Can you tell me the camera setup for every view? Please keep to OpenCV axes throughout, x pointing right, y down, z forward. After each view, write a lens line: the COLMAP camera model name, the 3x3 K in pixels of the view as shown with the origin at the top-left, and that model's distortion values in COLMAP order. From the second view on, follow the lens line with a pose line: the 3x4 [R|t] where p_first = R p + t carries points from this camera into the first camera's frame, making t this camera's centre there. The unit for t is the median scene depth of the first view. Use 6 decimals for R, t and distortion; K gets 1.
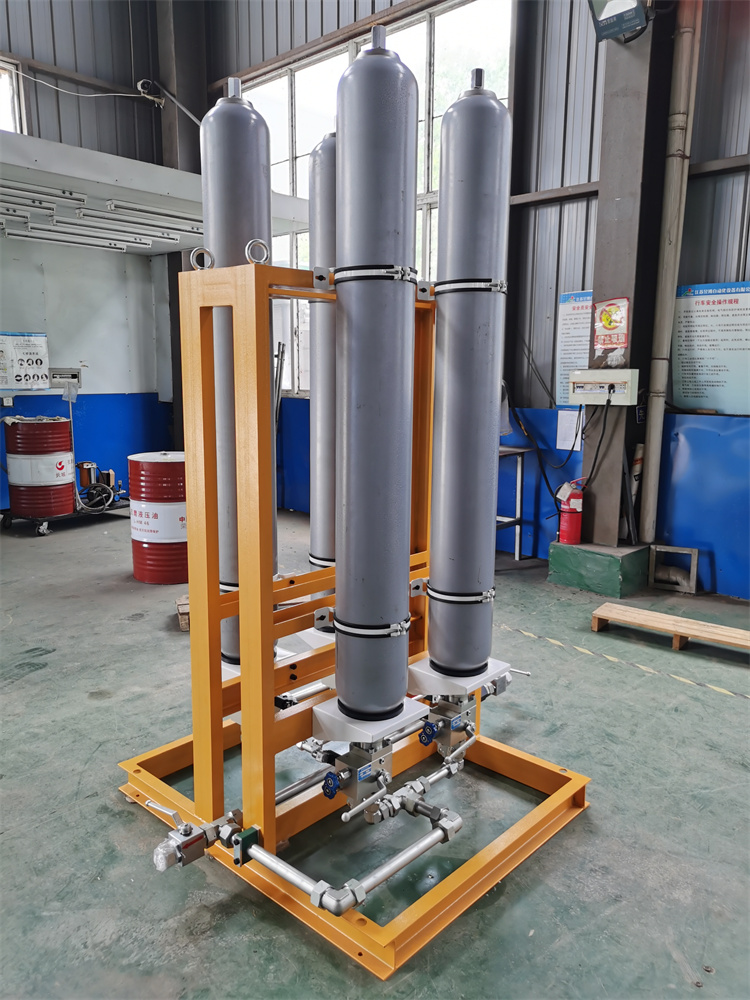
lens RADIAL K [[771.2, 0, 375.0], [0, 771.2, 500.3], [0, 0, 1]] dist [0.034351, -0.015213]
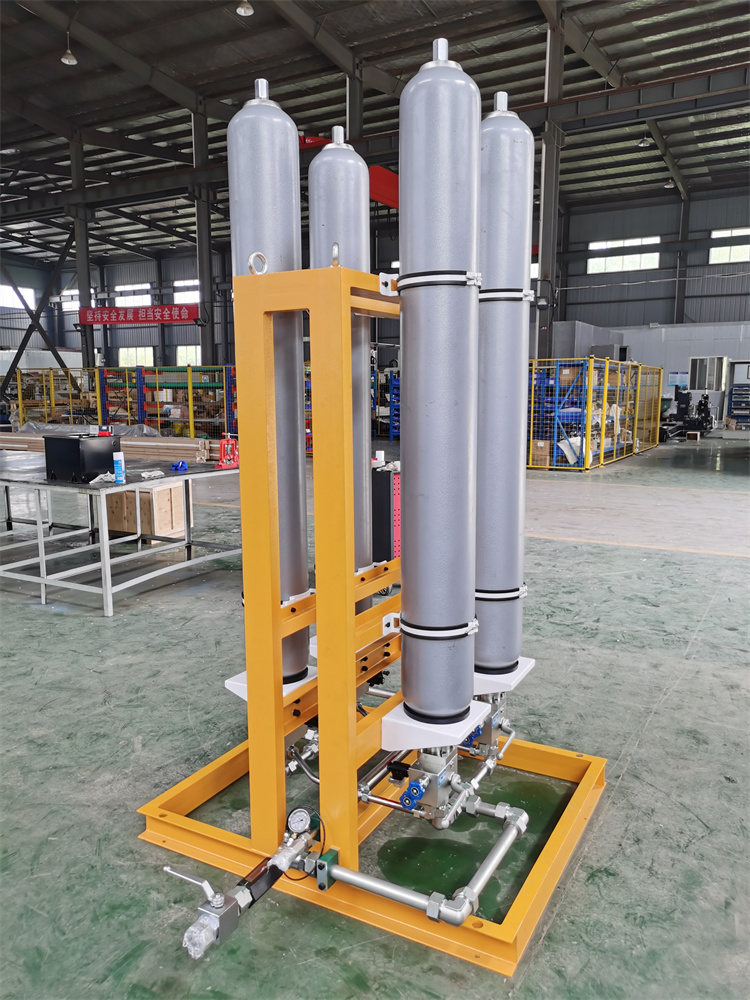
lens RADIAL K [[771.2, 0, 375.0], [0, 771.2, 501.2], [0, 0, 1]] dist [0.034351, -0.015213]
pose [[-0.970485, 0.030394, -0.239240, 0.181344], [-0.046959, 0.949222, 0.311083, -0.259198], [0.236547, 0.313135, -0.919778, 1.552297]]
